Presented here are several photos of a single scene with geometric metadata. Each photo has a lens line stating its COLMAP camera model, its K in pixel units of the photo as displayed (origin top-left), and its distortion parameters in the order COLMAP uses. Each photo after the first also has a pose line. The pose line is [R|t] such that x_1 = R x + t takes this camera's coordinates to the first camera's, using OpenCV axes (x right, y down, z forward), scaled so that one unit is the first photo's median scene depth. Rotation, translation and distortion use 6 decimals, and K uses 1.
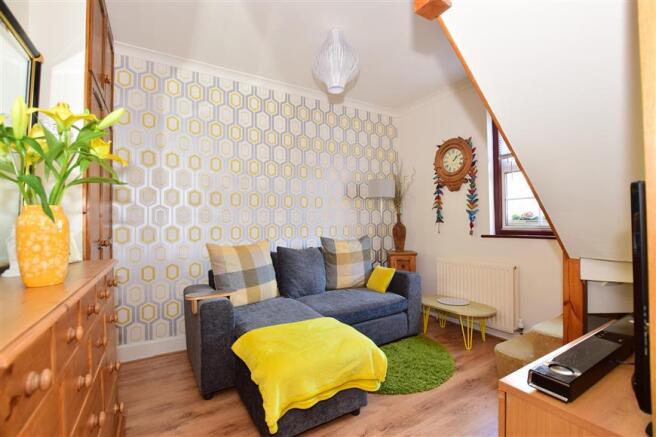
lens RADIAL K [[291.9, 0, 328.2], [0, 291.9, 217.2], [0, 0, 1]] dist [-0.030093, 0.004440]
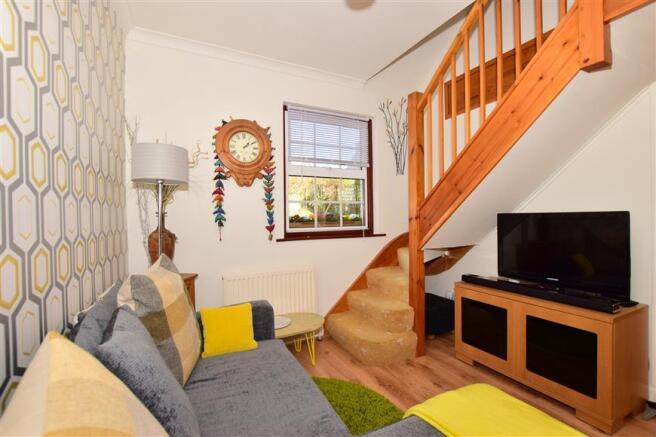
lens RADIAL K [[291.9, 0, 327.1], [0, 291.9, 219.6], [0, 0, 1]] dist [-0.030093, 0.004440]
pose [[0.061064, -0.005085, 0.998121, -0.348130], [-0.009052, 0.999943, 0.005648, -0.006267], [-0.998093, -0.009380, 0.061014, 0.729478]]
